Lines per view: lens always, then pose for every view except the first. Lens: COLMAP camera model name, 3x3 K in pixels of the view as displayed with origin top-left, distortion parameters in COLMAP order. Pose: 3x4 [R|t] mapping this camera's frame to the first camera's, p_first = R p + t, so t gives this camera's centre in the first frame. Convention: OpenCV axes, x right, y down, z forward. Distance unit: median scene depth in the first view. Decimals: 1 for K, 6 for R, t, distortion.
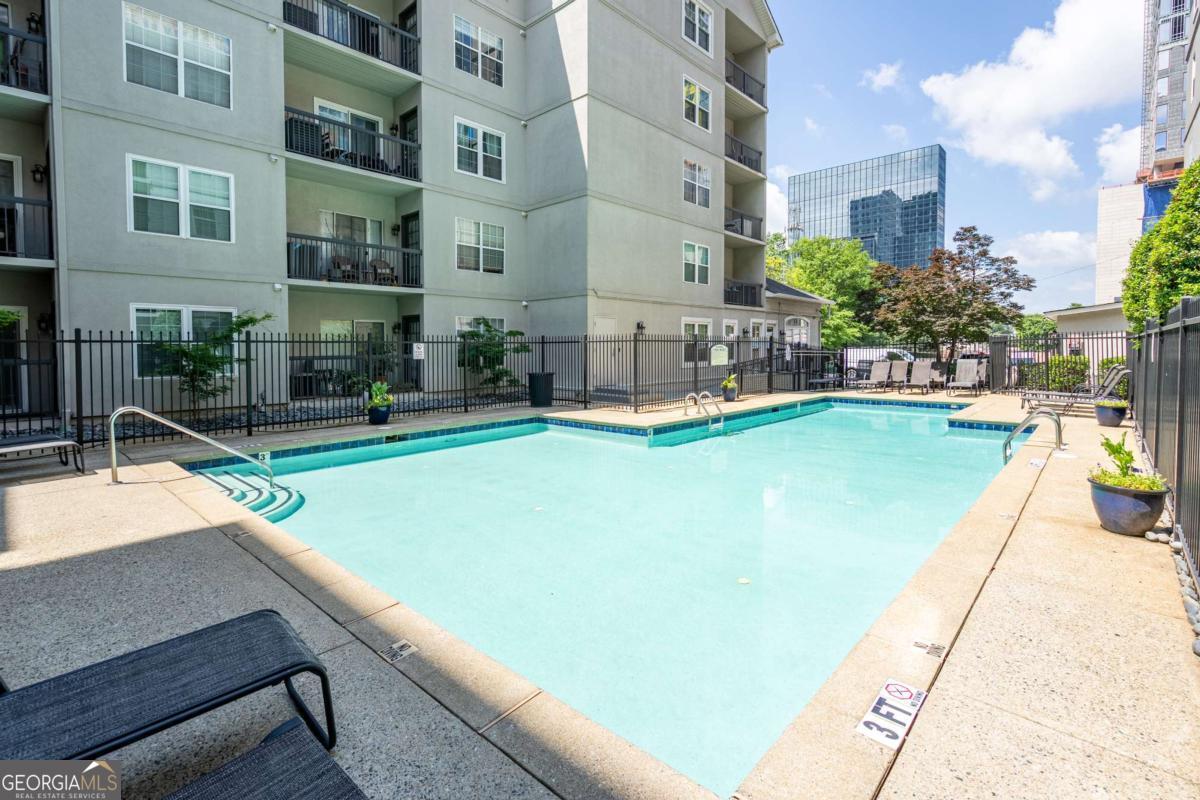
lens RADIAL K [[552.0, 0, 590.3], [0, 552.0, 360.4], [0, 0, 1]] dist [-0.001281, 0.000786]
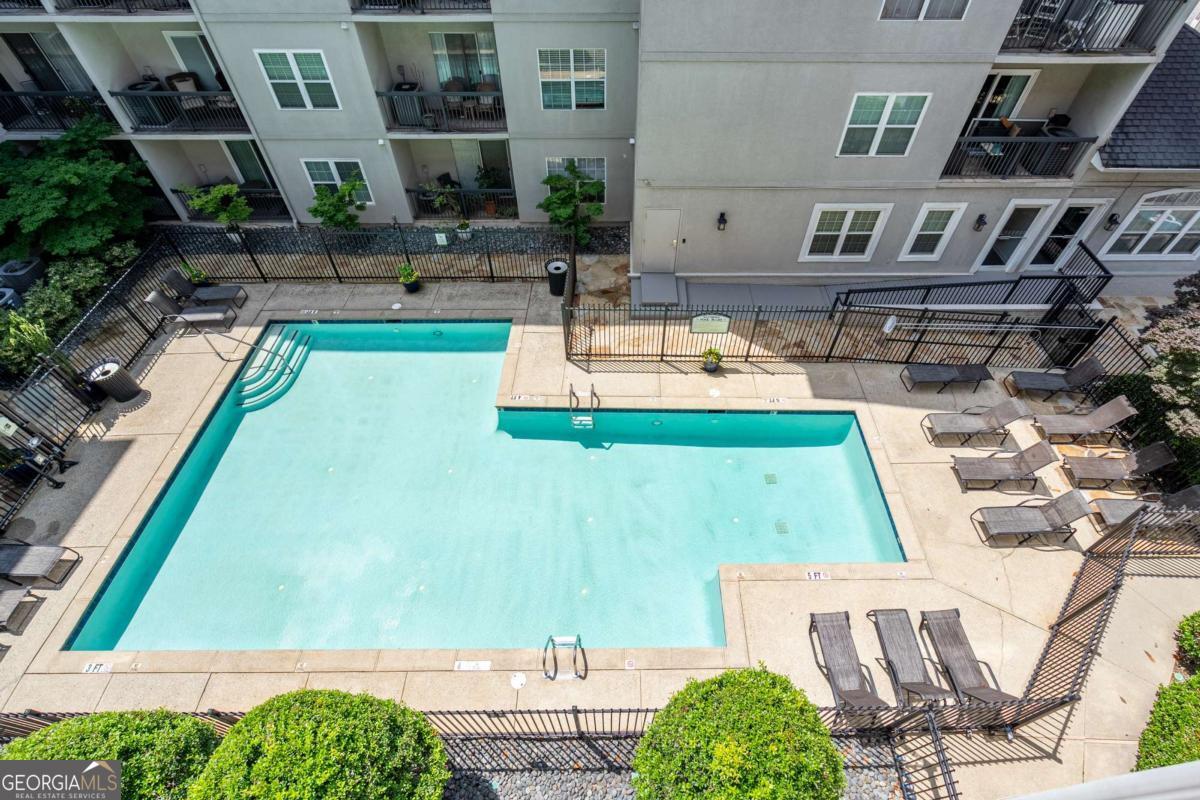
lens RADIAL K [[544.9, 0, 600.0], [0, 544.9, 400.0], [0, 0, 1]] dist [0.000413, 0.000500]
pose [[0.688446, 0.547379, -0.475834, 0.526551], [-0.018417, 0.669044, 0.742995, -0.508003], [0.725053, -0.502749, 0.470682, 0.357290]]
